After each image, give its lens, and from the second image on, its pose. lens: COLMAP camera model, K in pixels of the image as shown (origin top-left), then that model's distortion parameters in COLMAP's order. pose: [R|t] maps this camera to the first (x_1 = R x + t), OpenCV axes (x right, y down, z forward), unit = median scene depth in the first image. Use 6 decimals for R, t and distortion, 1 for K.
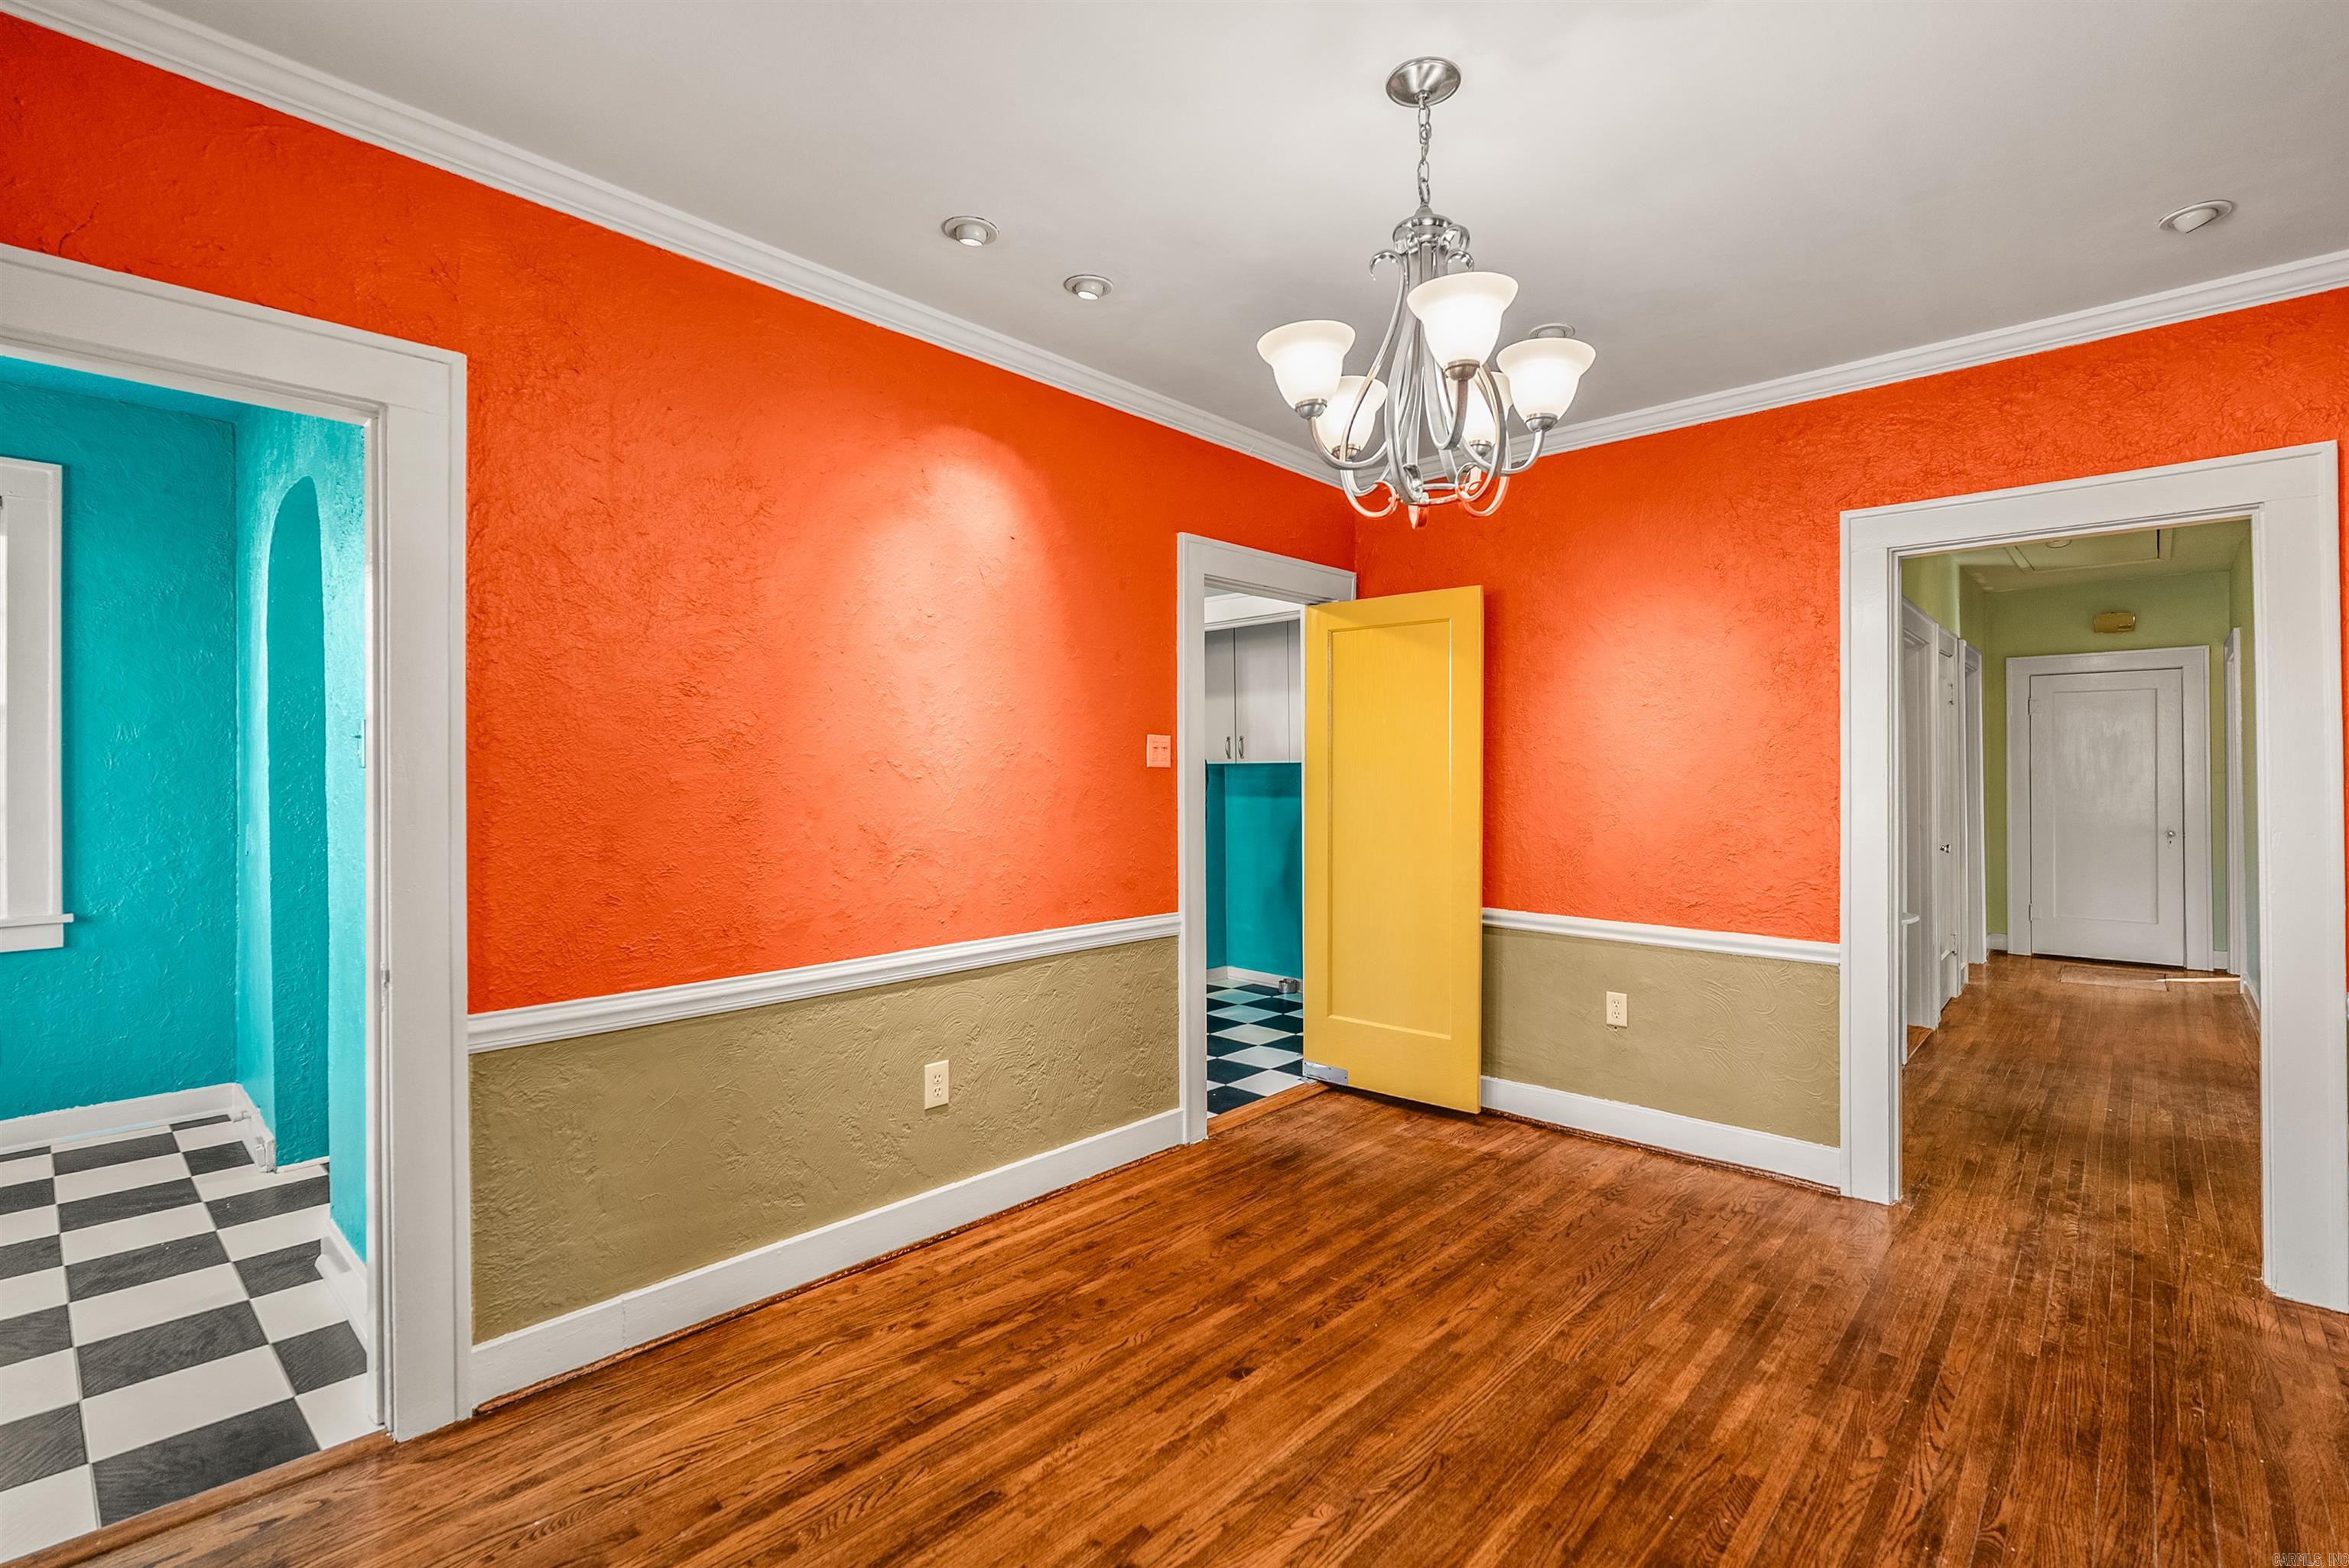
lens RADIAL K [[1045.9, 0, 1175.3], [0, 1045.9, 772.2], [0, 0, 1]] dist [-0.013621, 0.000028]
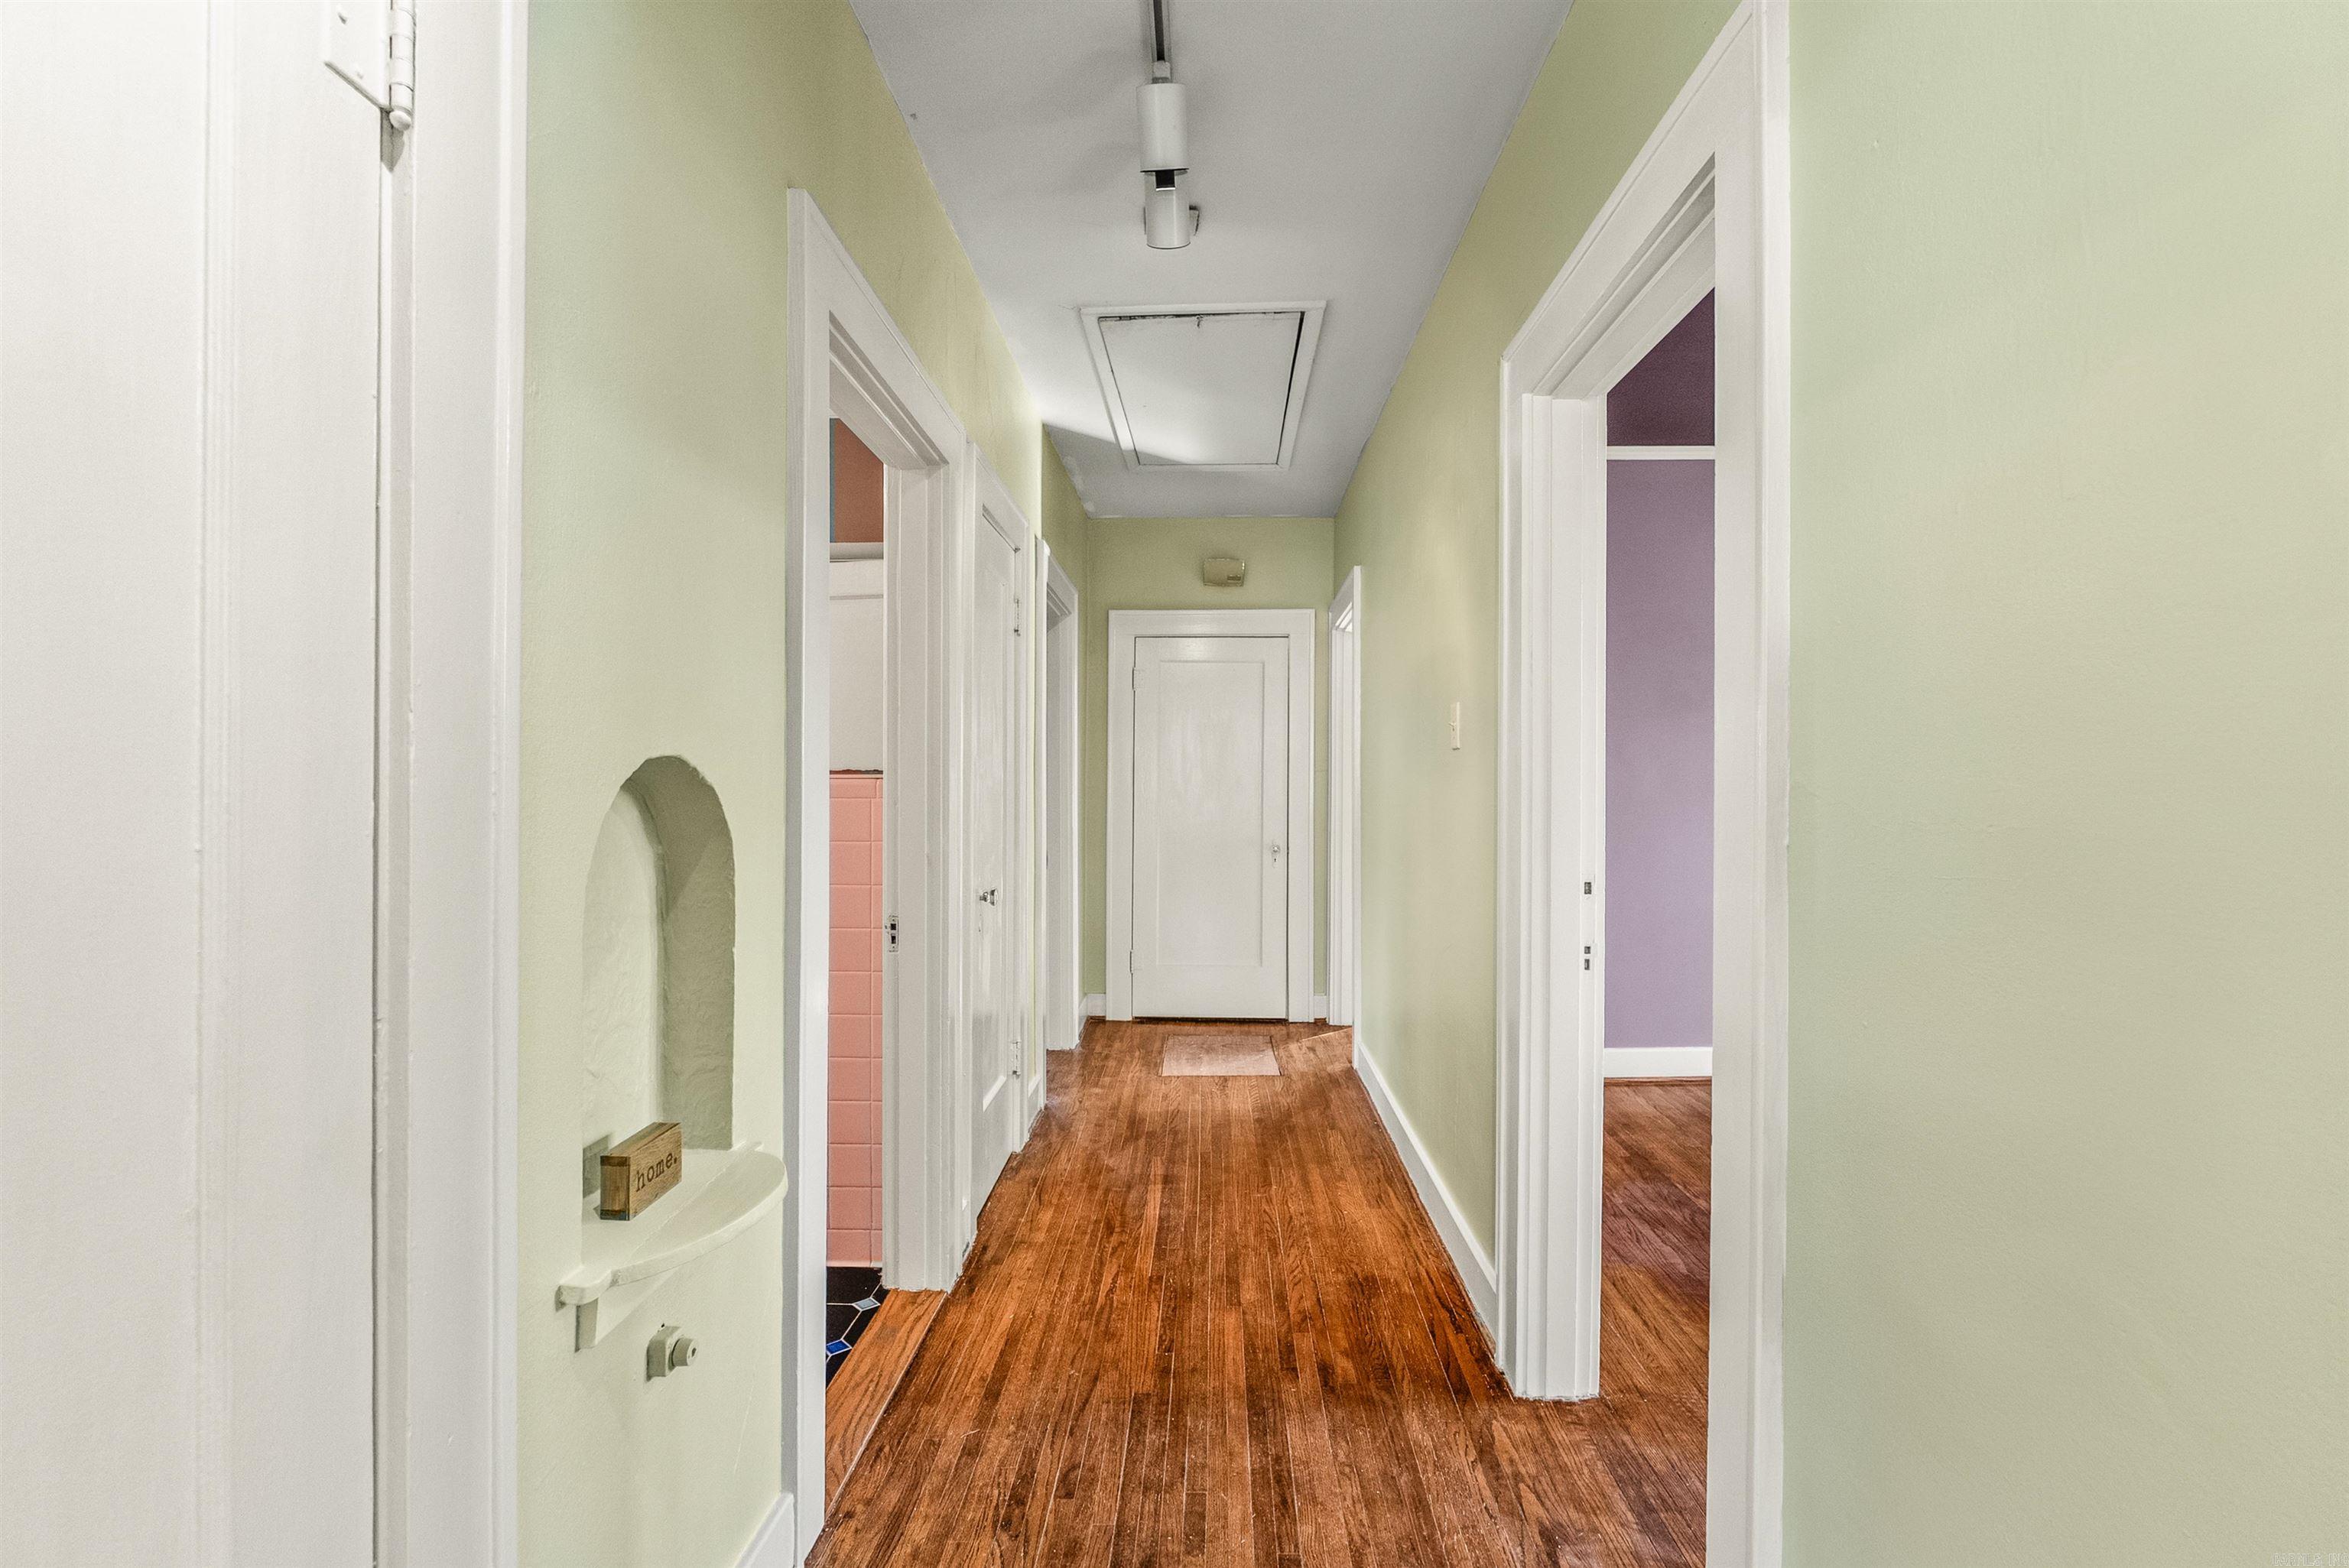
lens RADIAL K [[1055.4, 0, 1174.5], [0, 1055.4, 784.0], [0, 0, 1]] dist [0.001732, 0.000687]
pose [[0.756122, 0.013588, 0.654289, 0.385703], [-0.010938, 0.999907, -0.008125, 0.017948], [-0.654339, -0.001013, 0.756201, 0.448582]]
